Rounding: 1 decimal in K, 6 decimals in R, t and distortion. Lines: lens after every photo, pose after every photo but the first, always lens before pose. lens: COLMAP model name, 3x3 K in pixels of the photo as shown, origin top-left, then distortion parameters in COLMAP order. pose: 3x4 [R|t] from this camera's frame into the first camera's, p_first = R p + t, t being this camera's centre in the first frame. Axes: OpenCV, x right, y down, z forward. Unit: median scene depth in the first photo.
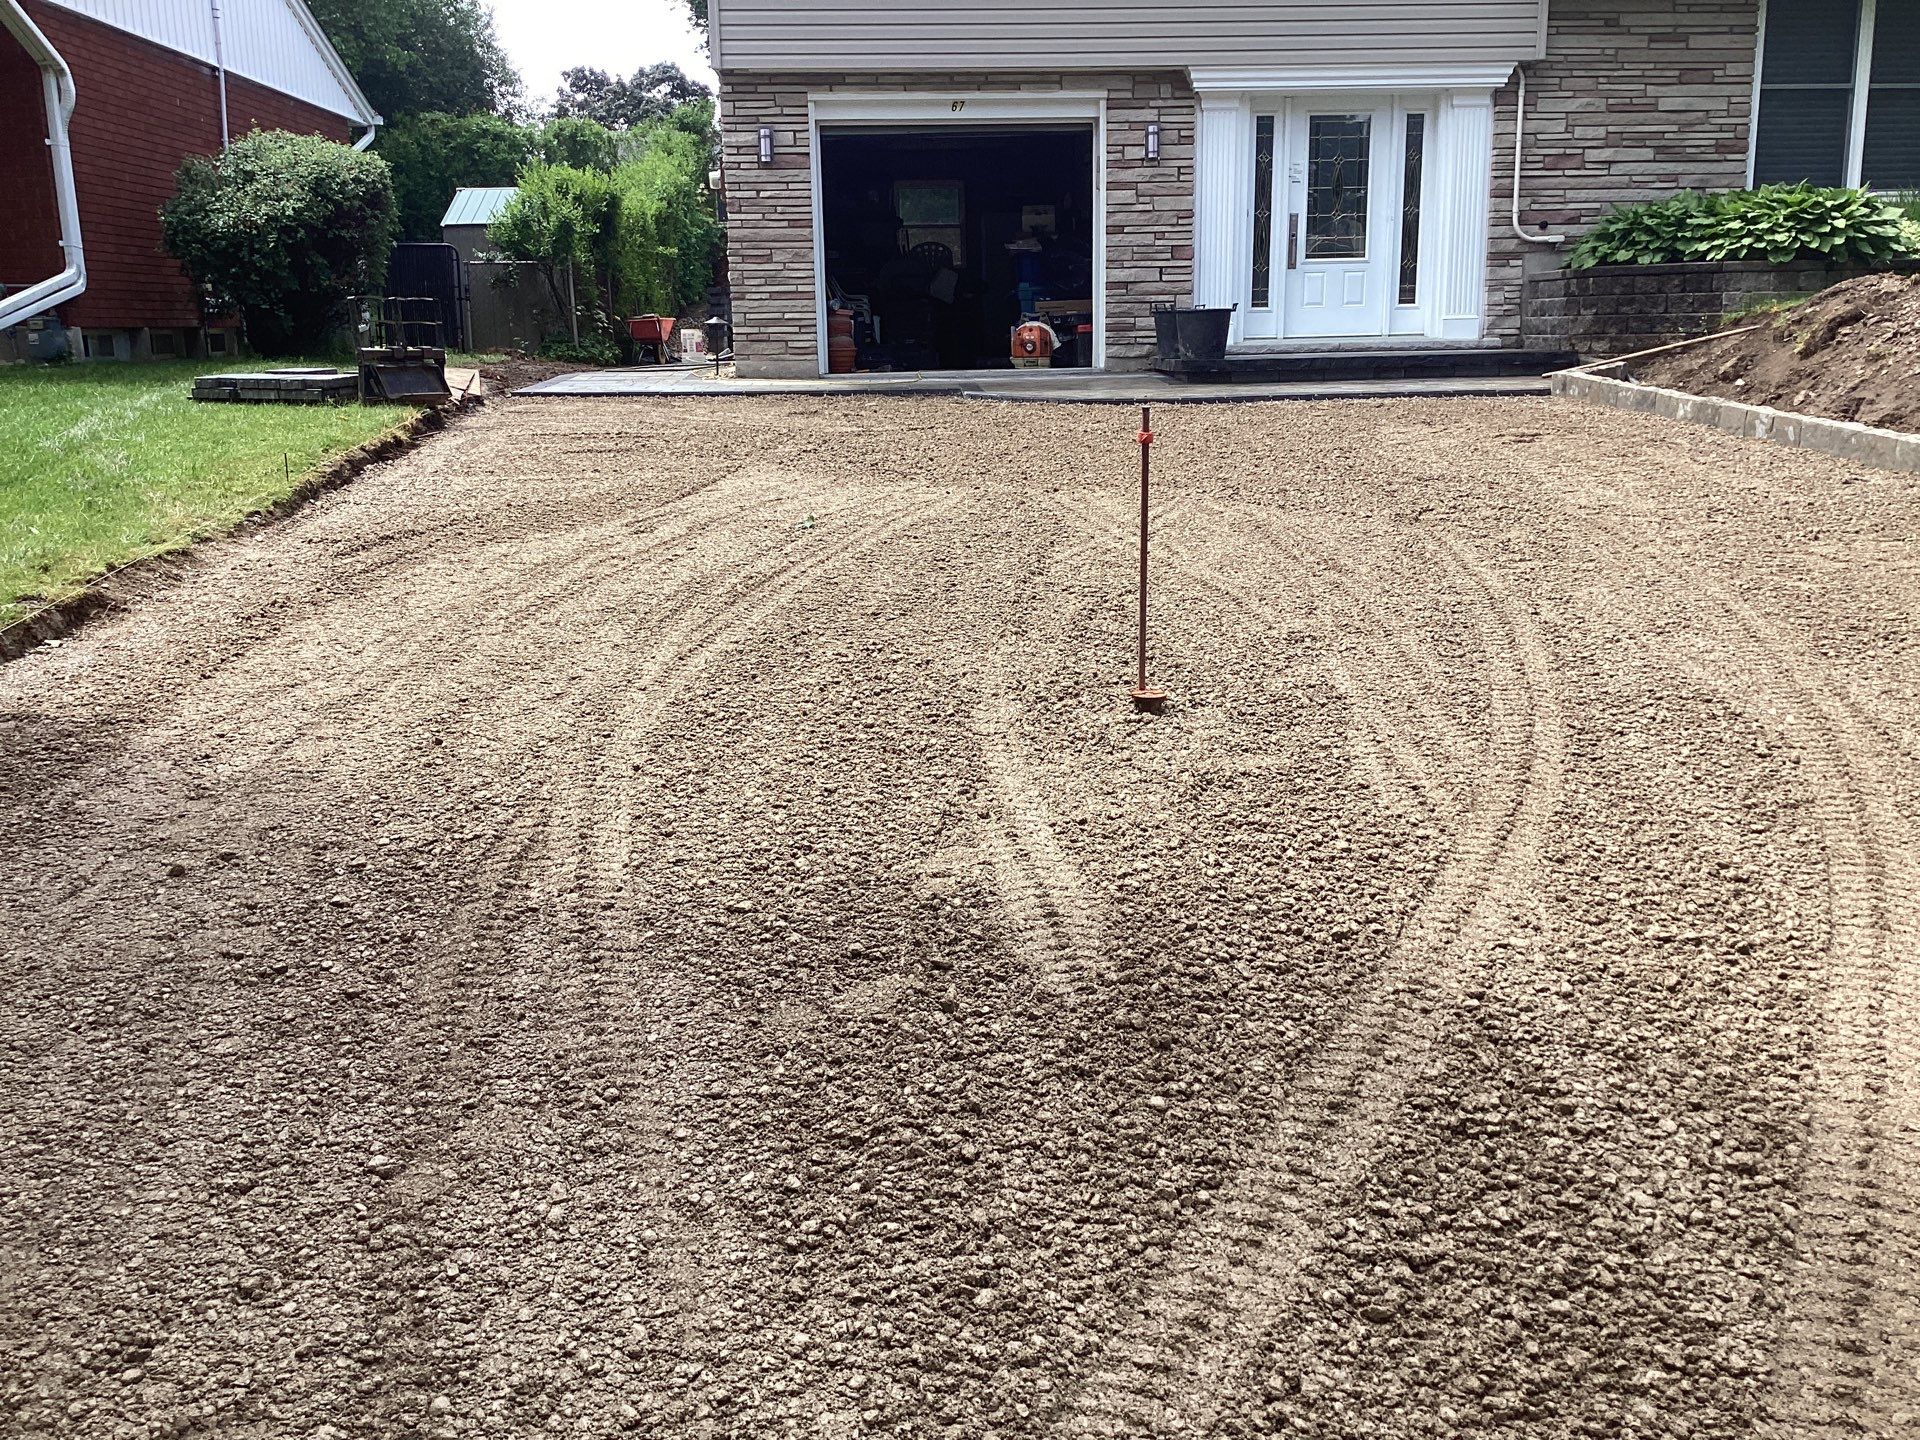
lens RADIAL K [[1744.8, 0, 975.7], [0, 1744.8, 718.7], [0, 0, 1]] dist [0.136628, -0.284982]
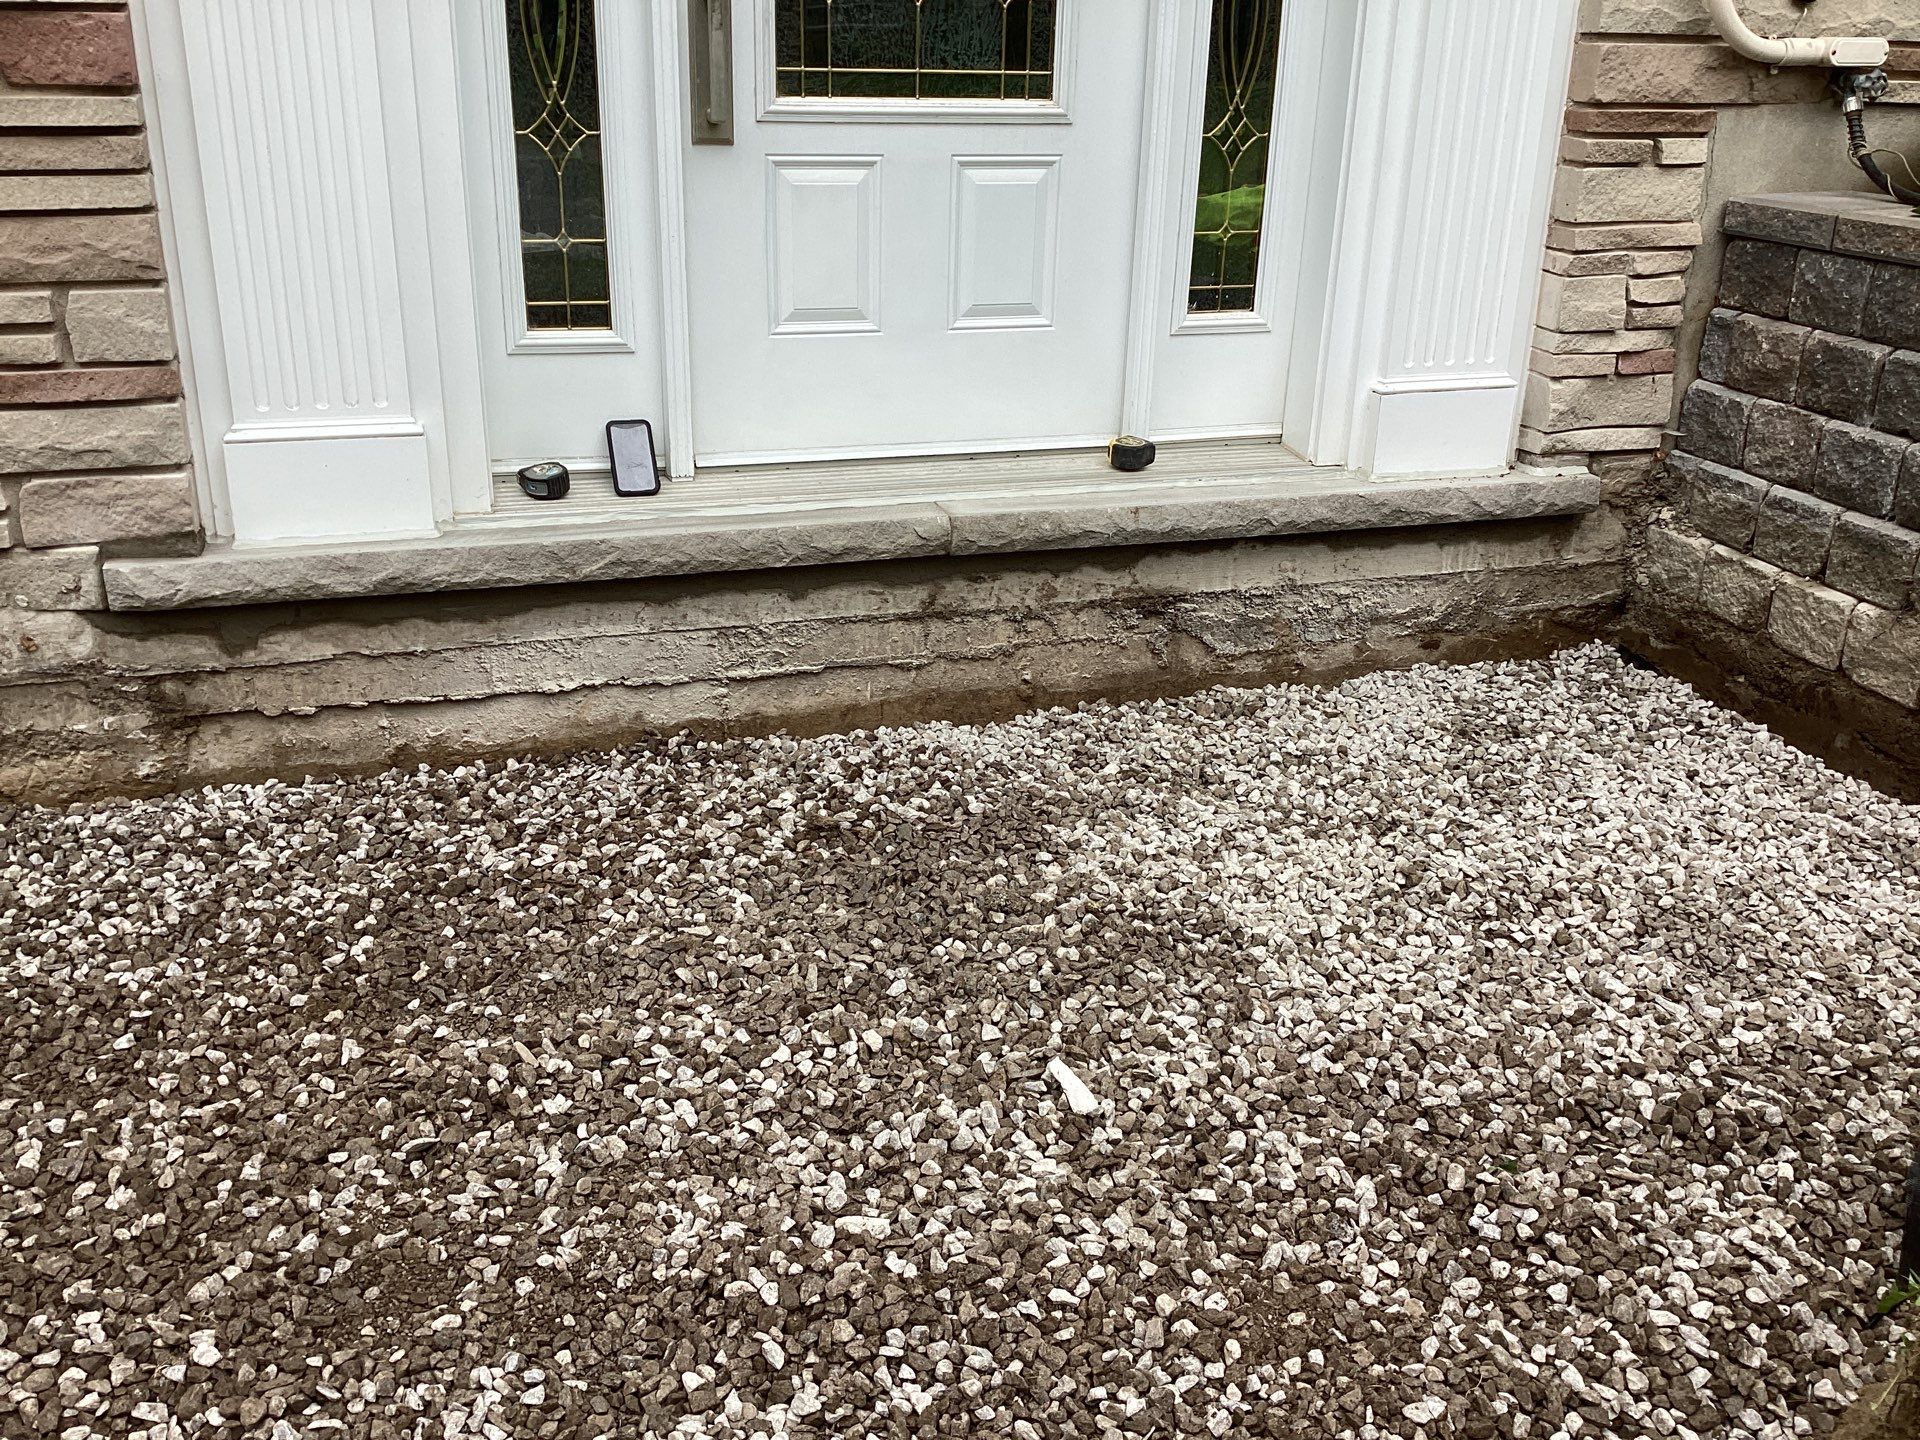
lens RADIAL K [[1601.0, 0, 919.3], [0, 1601.0, 716.6], [0, 0, 1]] dist [0.102481, -0.206912]
pose [[0.972713, -0.058756, 0.224450, 0.160082], [0.022555, 0.986767, 0.160568, -0.224562], [-0.230915, -0.151124, 0.961166, 0.823408]]
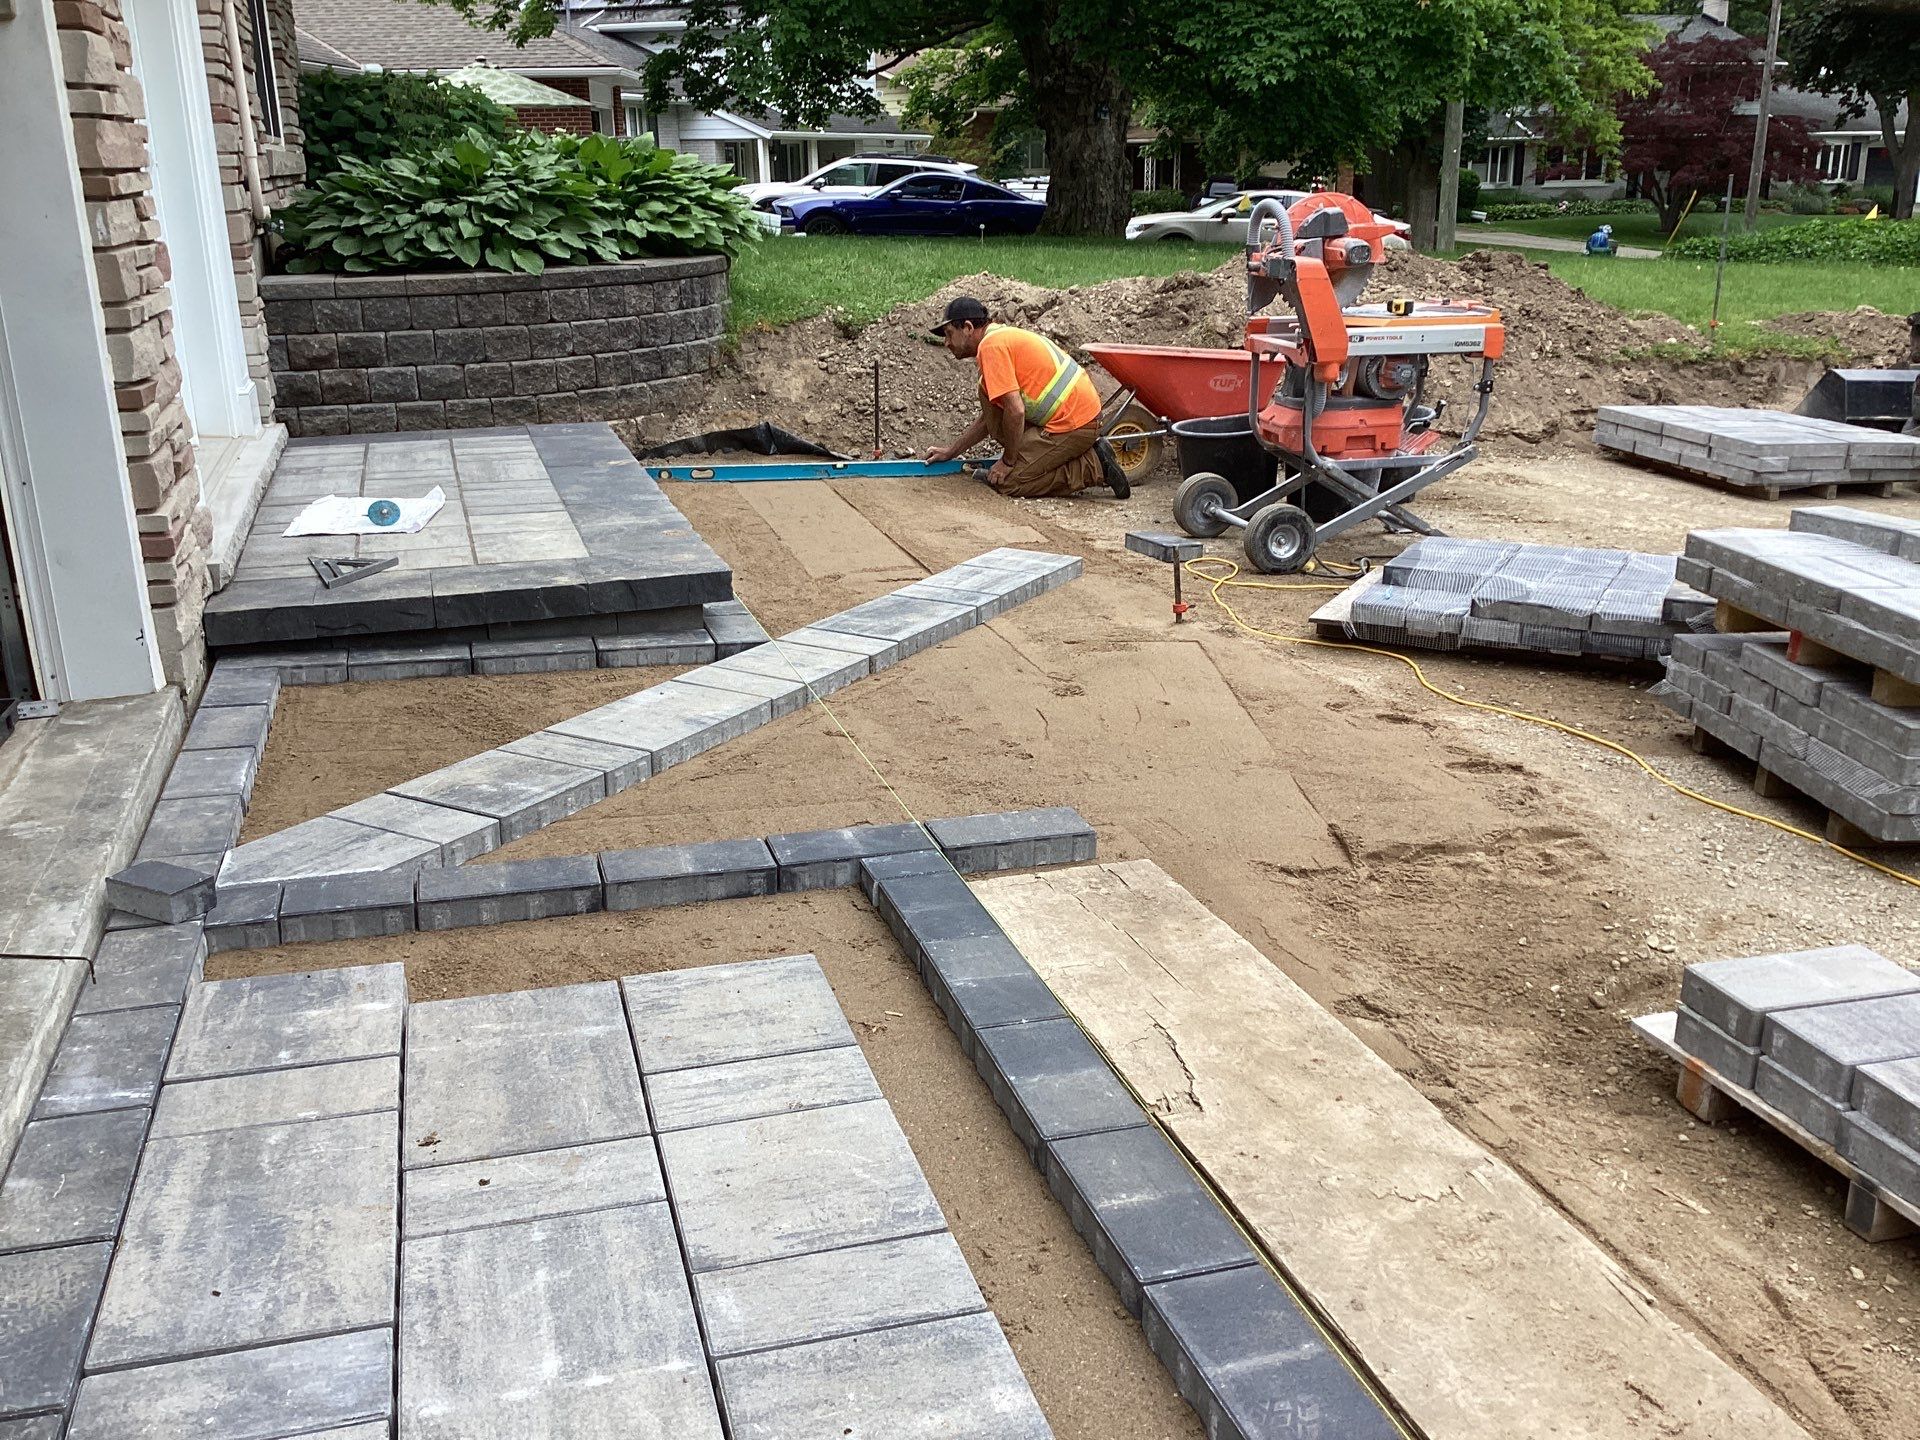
lens RADIAL K [[1707.7, 0, 960.0], [0, 1707.7, 720.0], [0, 0, 1]] dist [0.133902, -0.285078]
pose [[-0.237101, -0.282080, 0.929631, -0.208385], [0.243888, 0.908989, 0.338020, -0.260968], [-0.940373, 0.306871, -0.146727, 0.942021]]
